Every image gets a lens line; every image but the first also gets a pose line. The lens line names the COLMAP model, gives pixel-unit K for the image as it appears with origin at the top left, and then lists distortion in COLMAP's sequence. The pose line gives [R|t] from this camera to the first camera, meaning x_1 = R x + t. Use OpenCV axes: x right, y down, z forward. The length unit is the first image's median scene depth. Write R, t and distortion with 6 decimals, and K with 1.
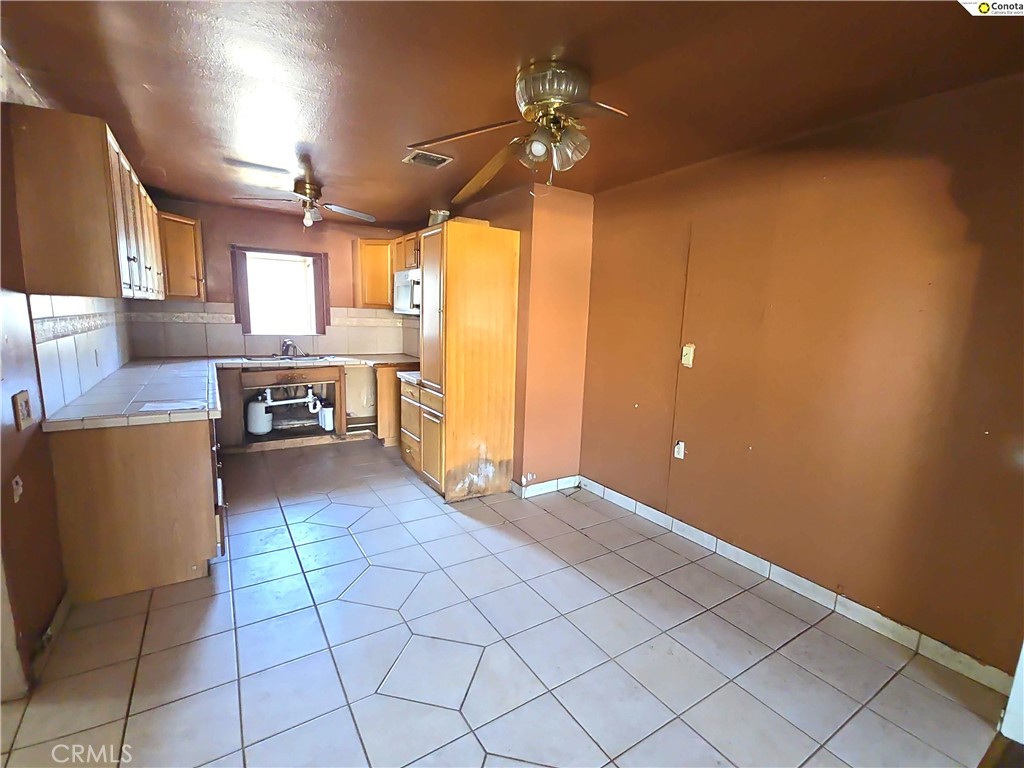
lens RADIAL K [[464.6, 0, 514.0], [0, 464.6, 388.4], [0, 0, 1]] dist [-0.000072, -0.001006]
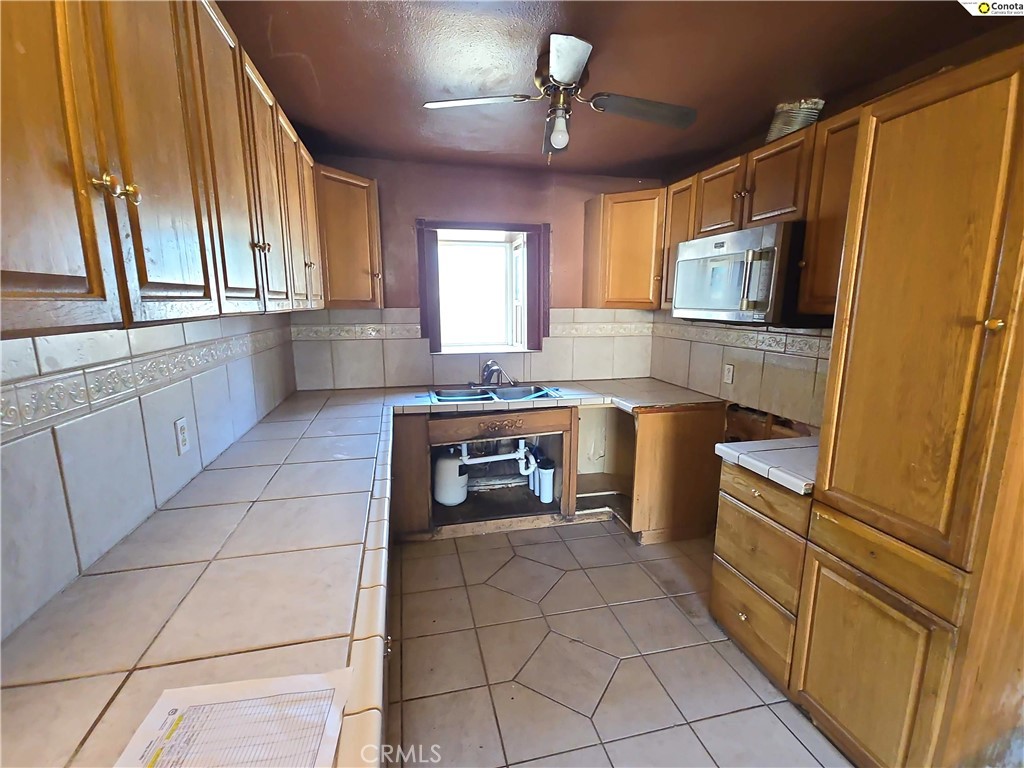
lens RADIAL K [[464.6, 0, 507.2], [0, 464.6, 389.1], [0, 0, 1]] dist [-0.000072, -0.001006]
pose [[0.940441, 0.028660, -0.338748, -0.266423], [-0.021650, 0.999467, 0.024454, -0.089734], [0.339268, -0.015663, 0.940559, 0.430489]]
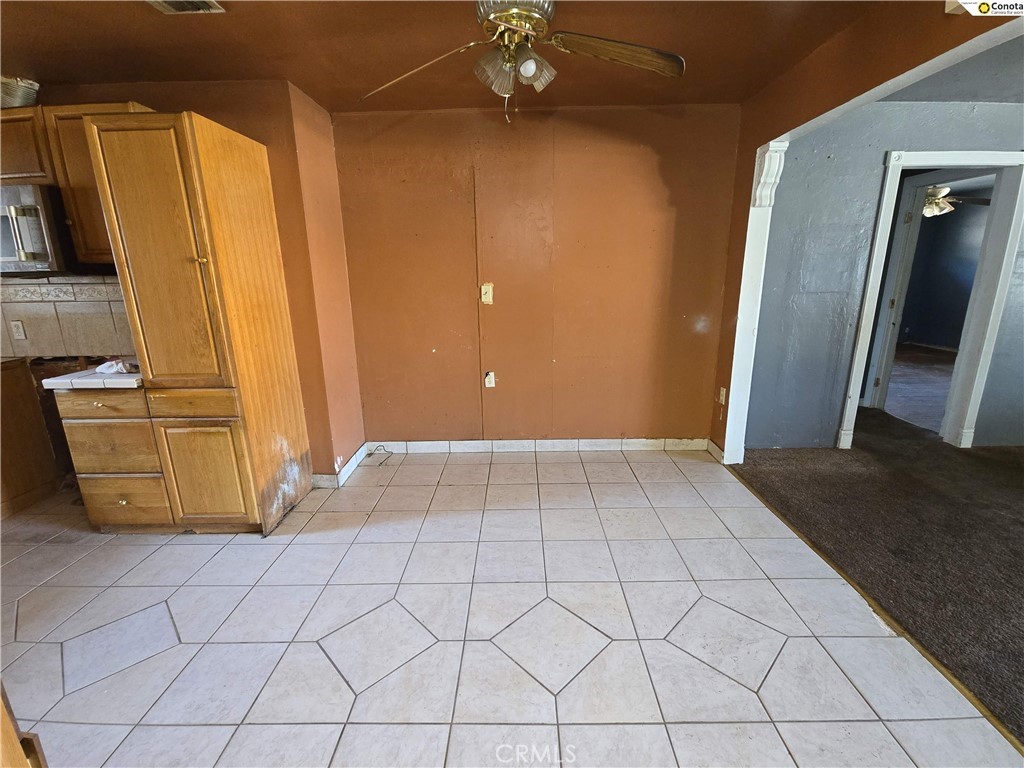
lens RADIAL K [[464.6, 0, 521.6], [0, 464.6, 386.9], [0, 0, 1]] dist [-0.000072, -0.001006]
pose [[0.547106, -0.248847, 0.799218, -0.345980], [0.162784, 0.968190, 0.190024, -0.035483], [-0.821082, 0.026137, 0.570211, 0.206775]]
